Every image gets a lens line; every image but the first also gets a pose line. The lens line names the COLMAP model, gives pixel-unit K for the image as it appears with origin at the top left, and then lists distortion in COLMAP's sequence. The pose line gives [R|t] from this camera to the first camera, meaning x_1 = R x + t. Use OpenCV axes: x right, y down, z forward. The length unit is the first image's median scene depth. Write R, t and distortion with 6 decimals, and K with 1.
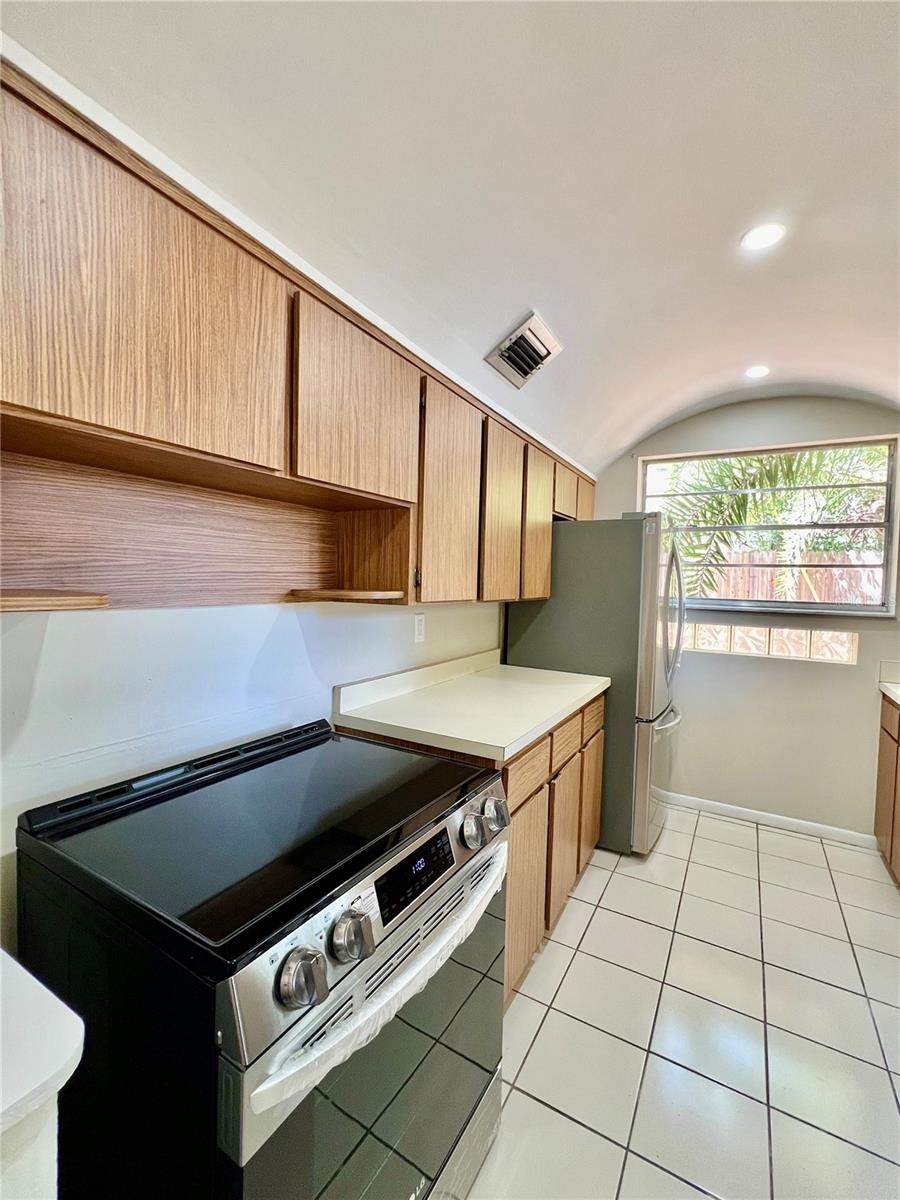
lens RADIAL K [[513.6, 0, 452.9], [0, 513.6, 596.9], [0, 0, 1]] dist [0.000613, -0.000199]
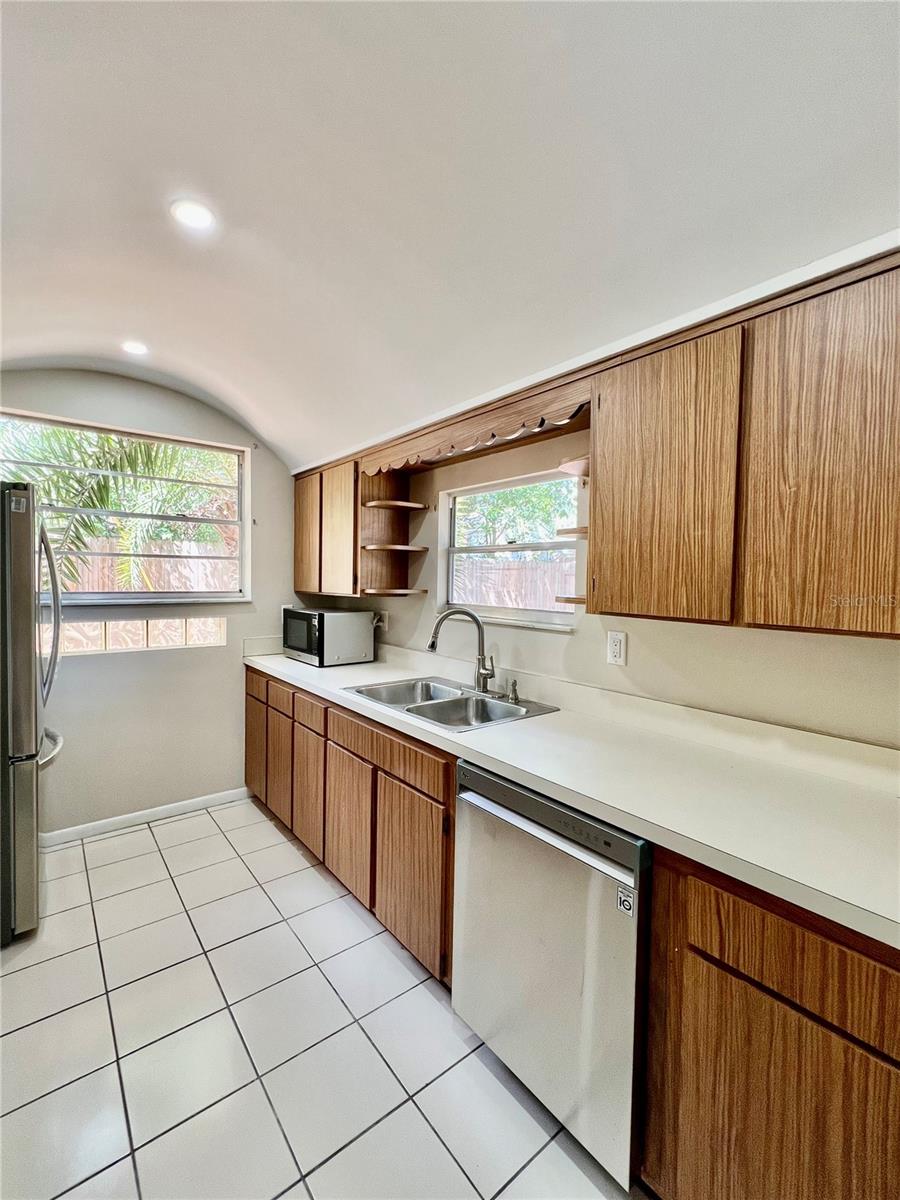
lens RADIAL K [[513.6, 0, 452.9], [0, 513.6, 596.9], [0, 0, 1]] dist [0.000613, -0.000199]
pose [[0.363116, -0.053814, 0.930189, -0.094047], [0.026930, 0.998520, 0.047255, -0.017012], [-0.931355, 0.007892, 0.364028, 0.135061]]
